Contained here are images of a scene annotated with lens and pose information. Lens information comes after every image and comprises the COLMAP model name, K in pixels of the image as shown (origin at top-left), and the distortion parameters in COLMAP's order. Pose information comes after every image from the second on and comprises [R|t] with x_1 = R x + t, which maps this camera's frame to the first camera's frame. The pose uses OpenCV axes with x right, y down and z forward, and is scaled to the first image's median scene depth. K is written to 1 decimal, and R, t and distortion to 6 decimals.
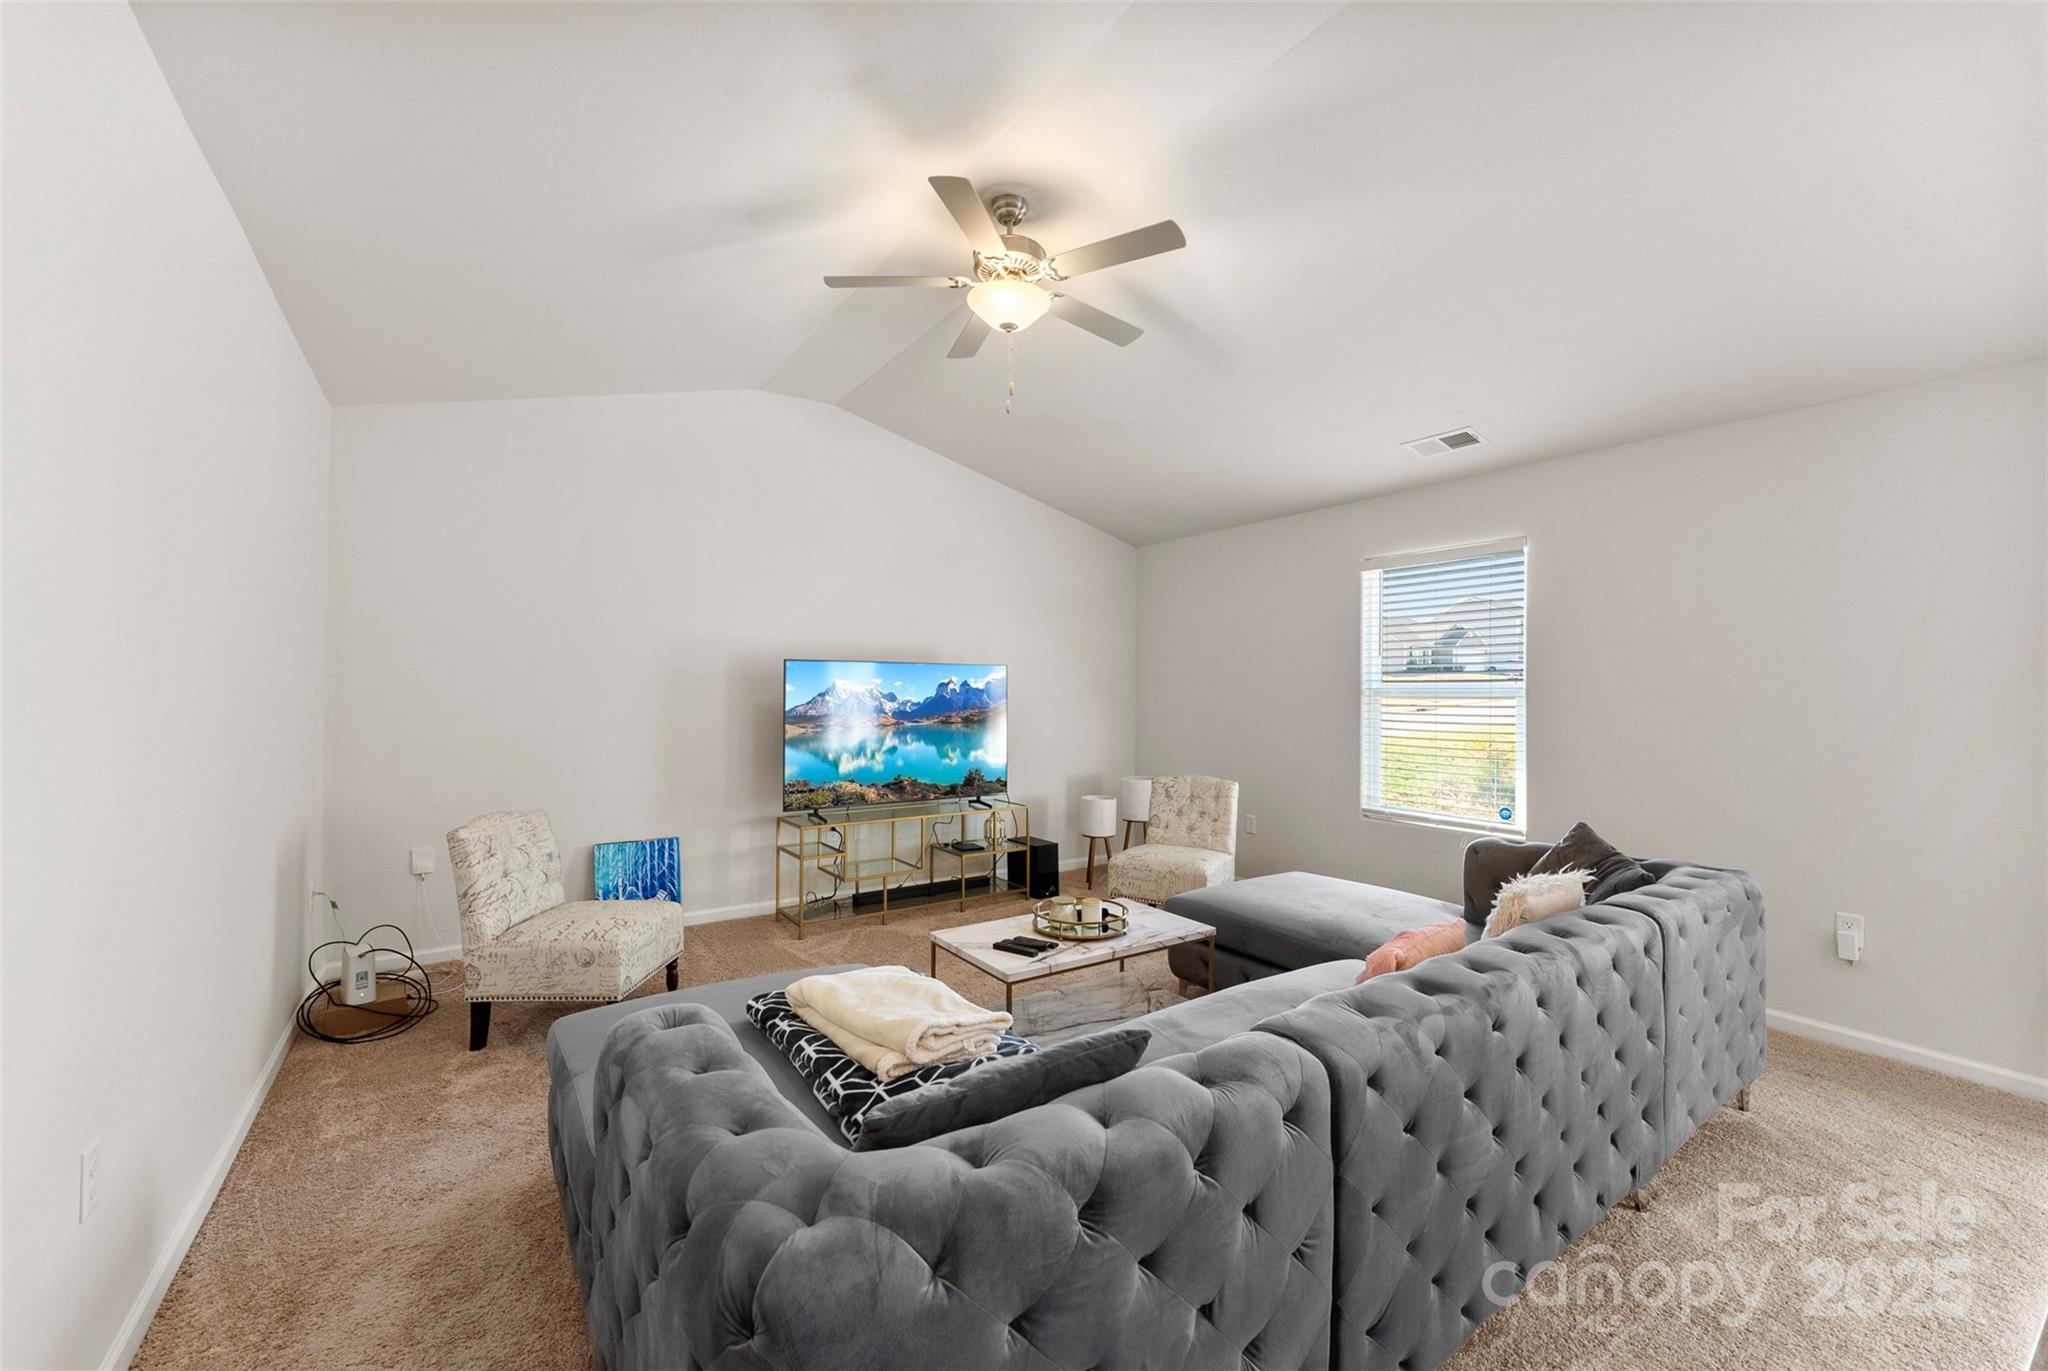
lens RADIAL K [[823.4, 0, 1016.5], [0, 823.4, 683.8], [0, 0, 1]] dist [-0.000438, 0.000023]
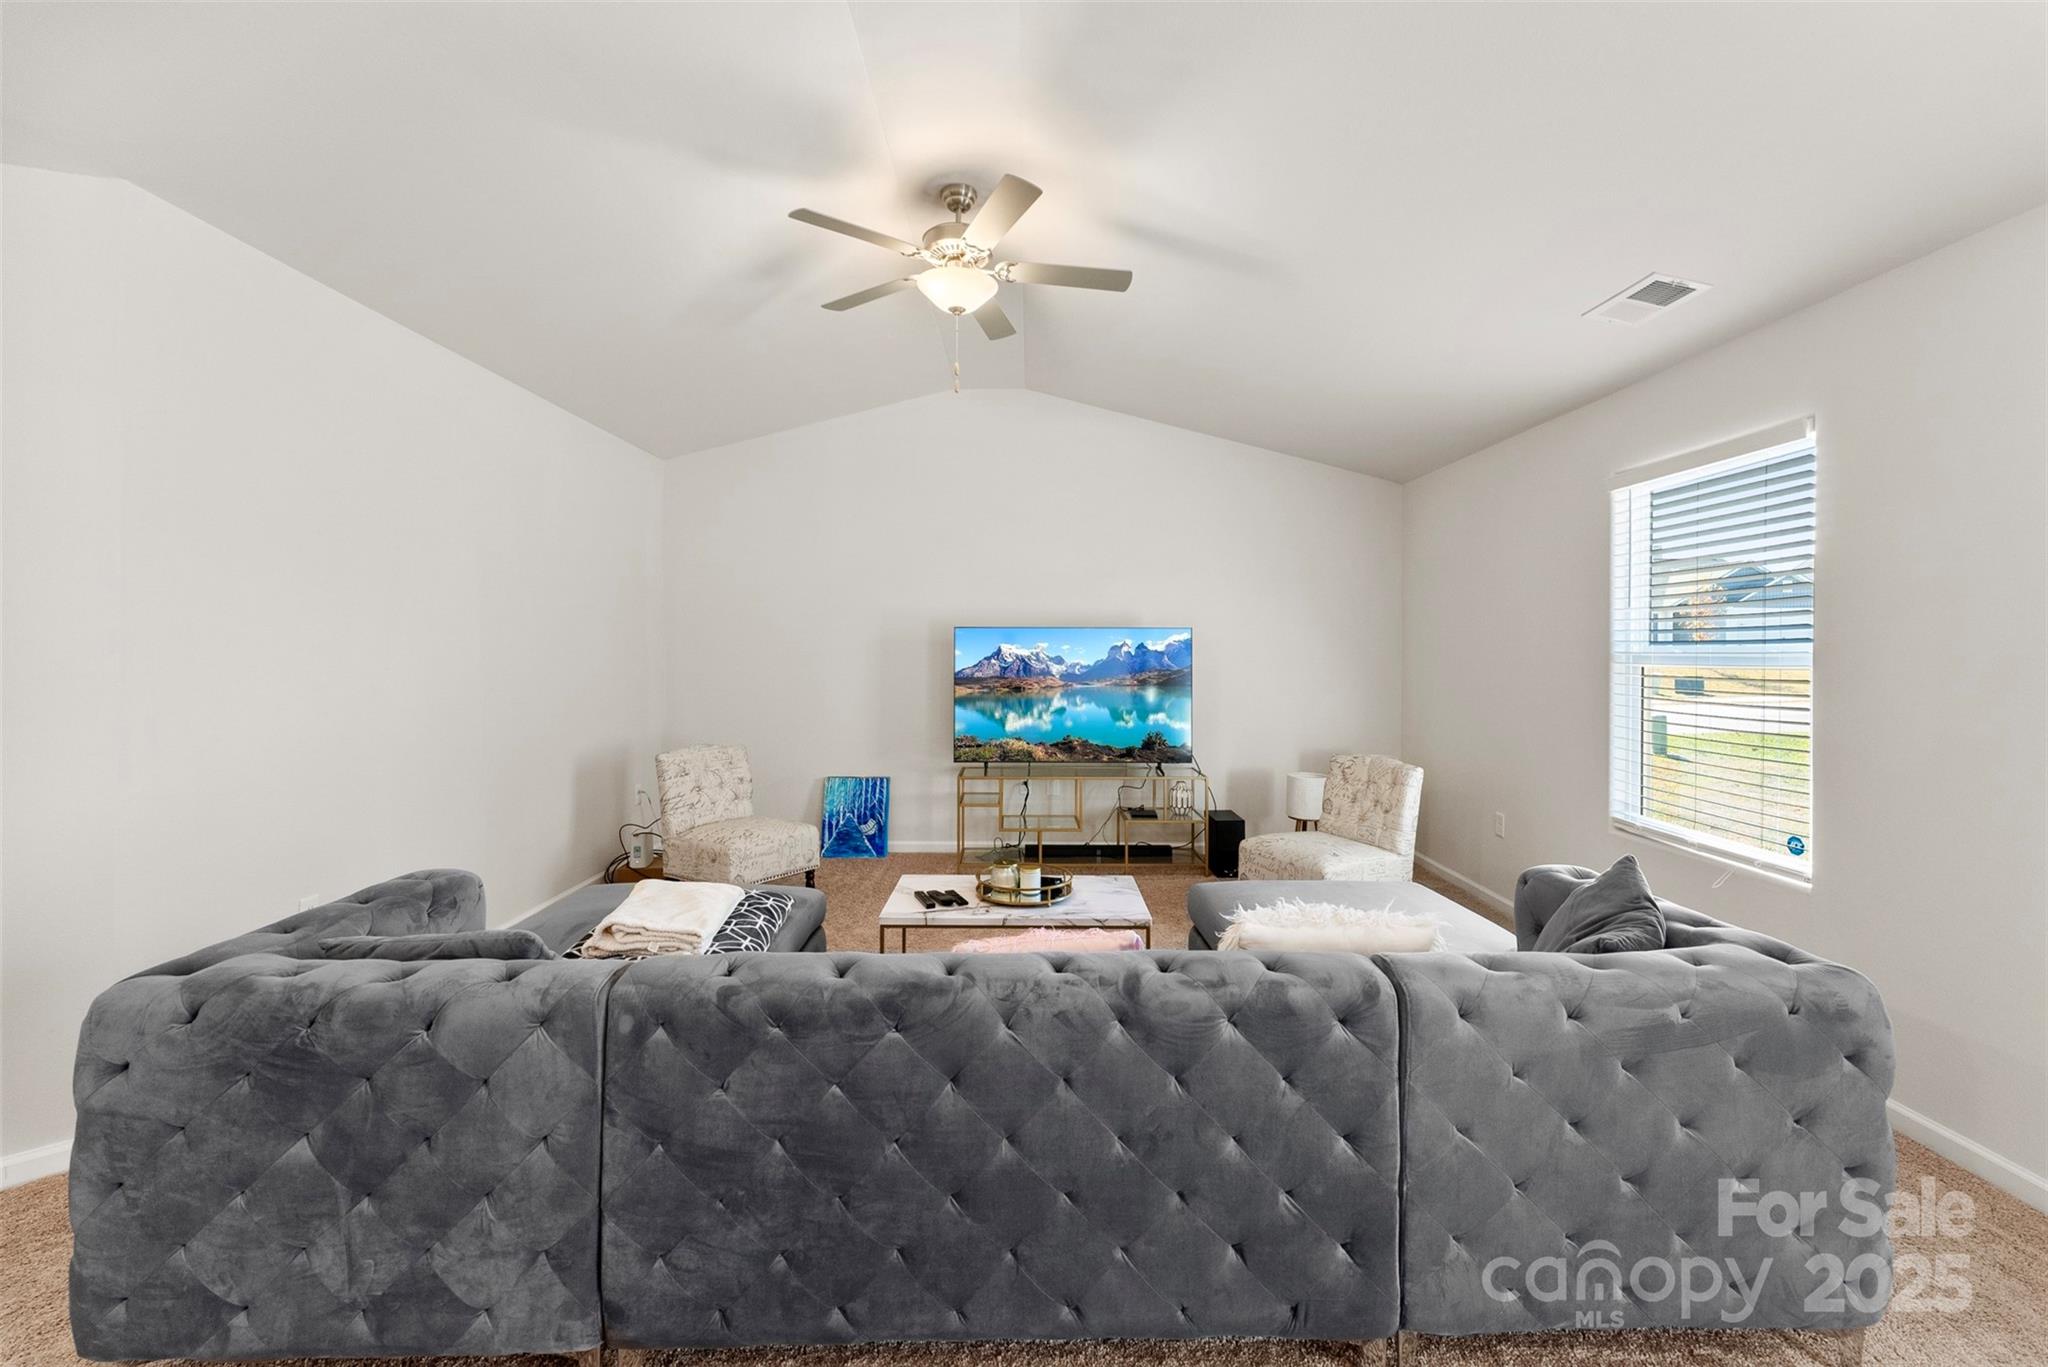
lens RADIAL K [[833.7, 0, 1019.7], [0, 833.7, 651.5], [0, 0, 1]] dist [0.000956, 0.000703]
pose [[0.829188, -0.000522, -0.558970, 0.397082], [0.005622, 0.999957, 0.007406, -0.002805], [0.558942, -0.009283, 0.829155, 0.102819]]
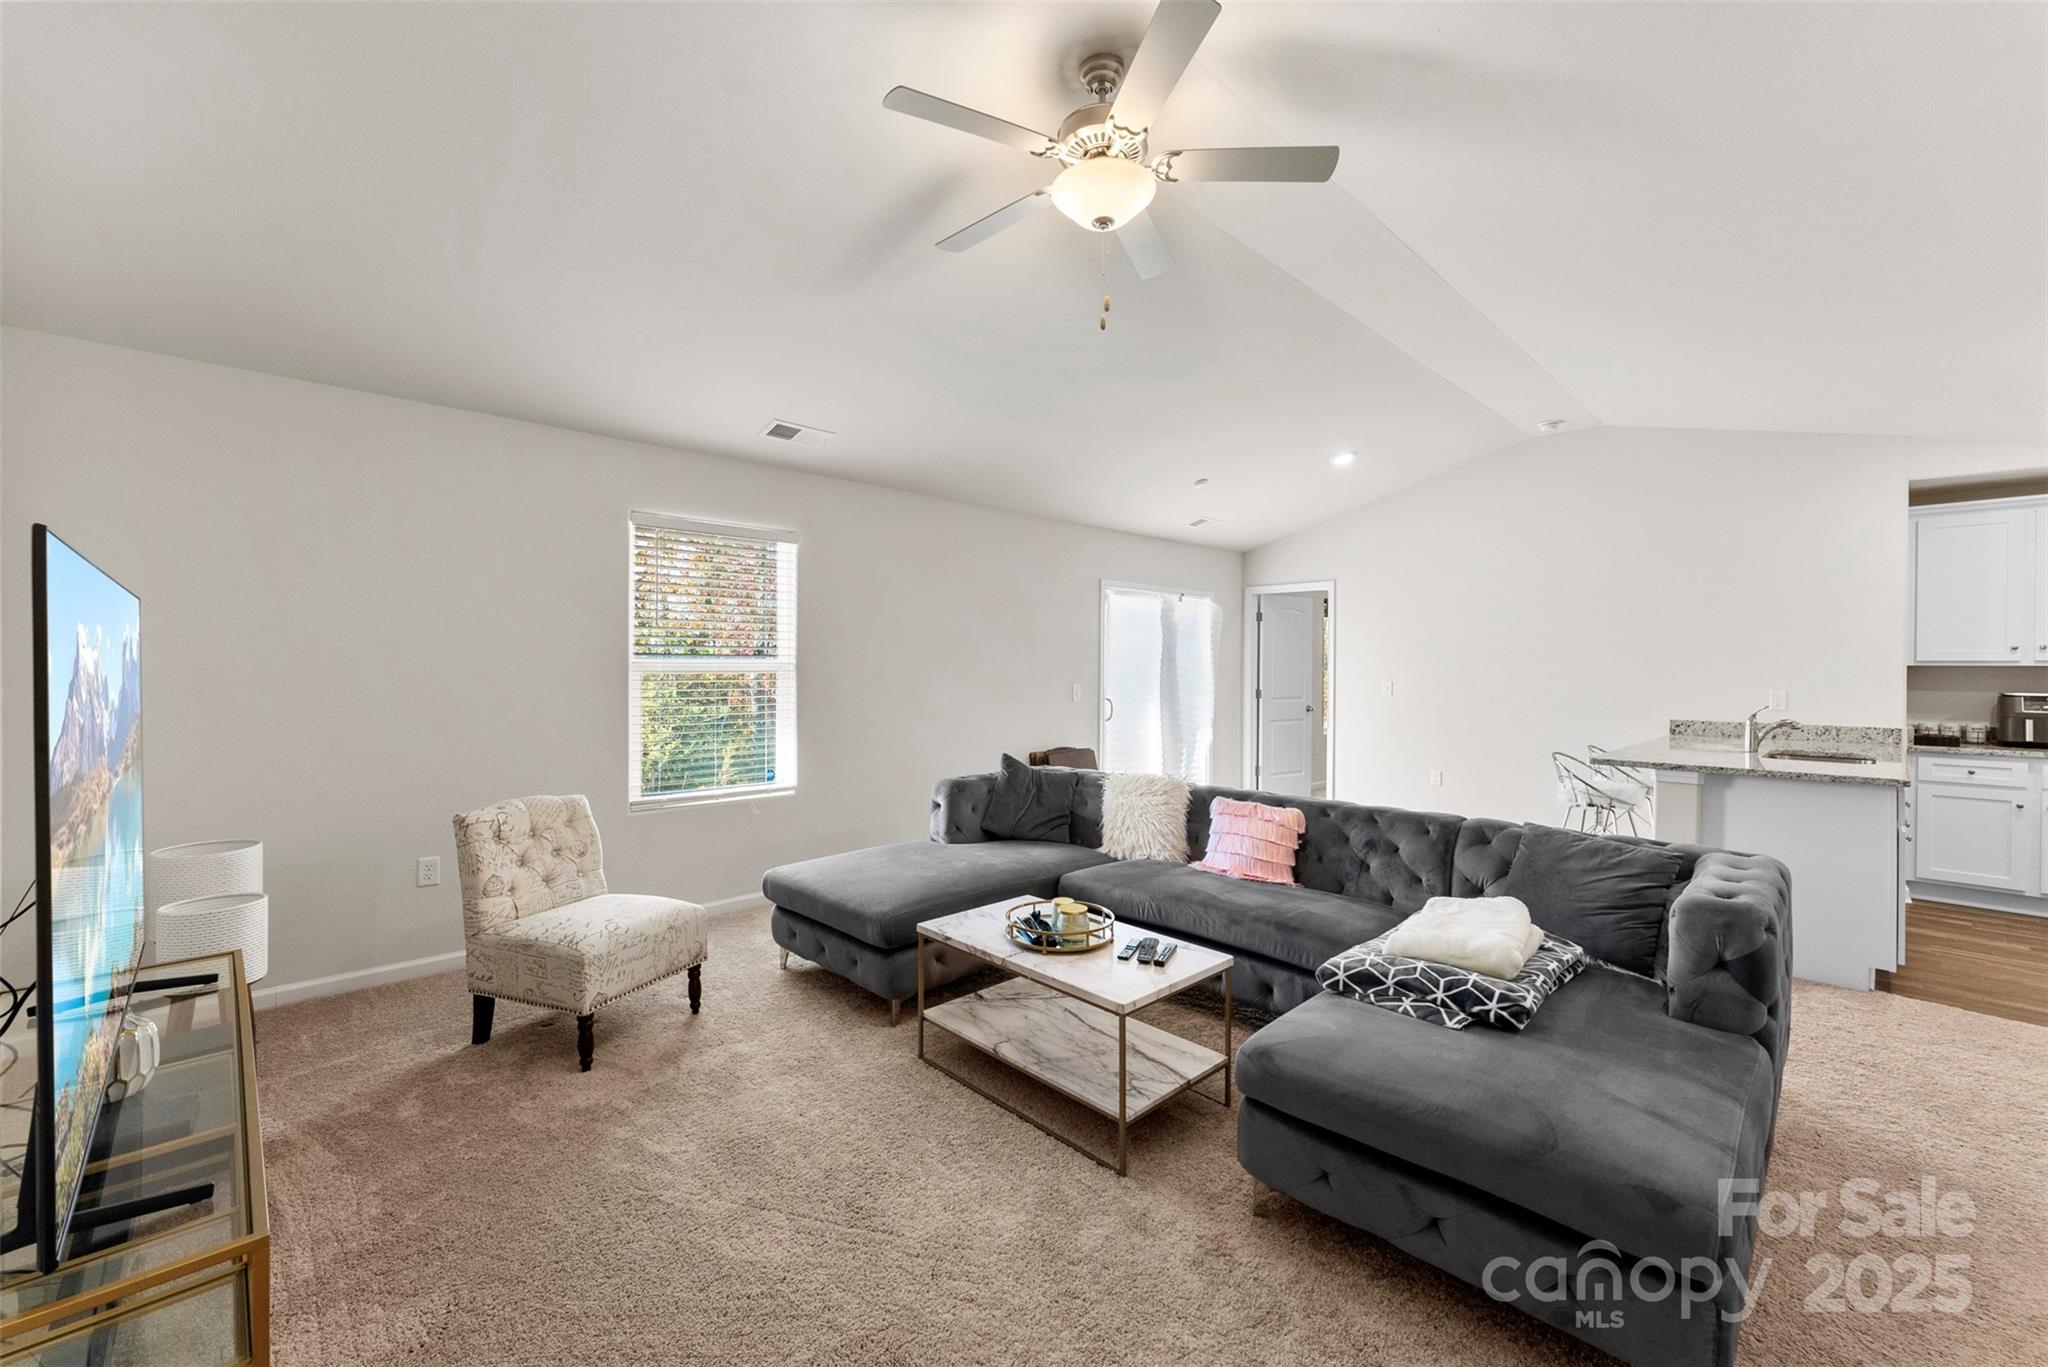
lens RADIAL K [[825.5, 0, 1027.2], [0, 825.5, 673.1], [0, 0, 1]] dist [0.001881, 0.000262]
pose [[-0.181784, -0.013642, 0.983244, -0.493466], [-0.014765, 0.999829, 0.011142, 0.001181], [-0.983228, -0.012492, -0.181954, 0.749539]]
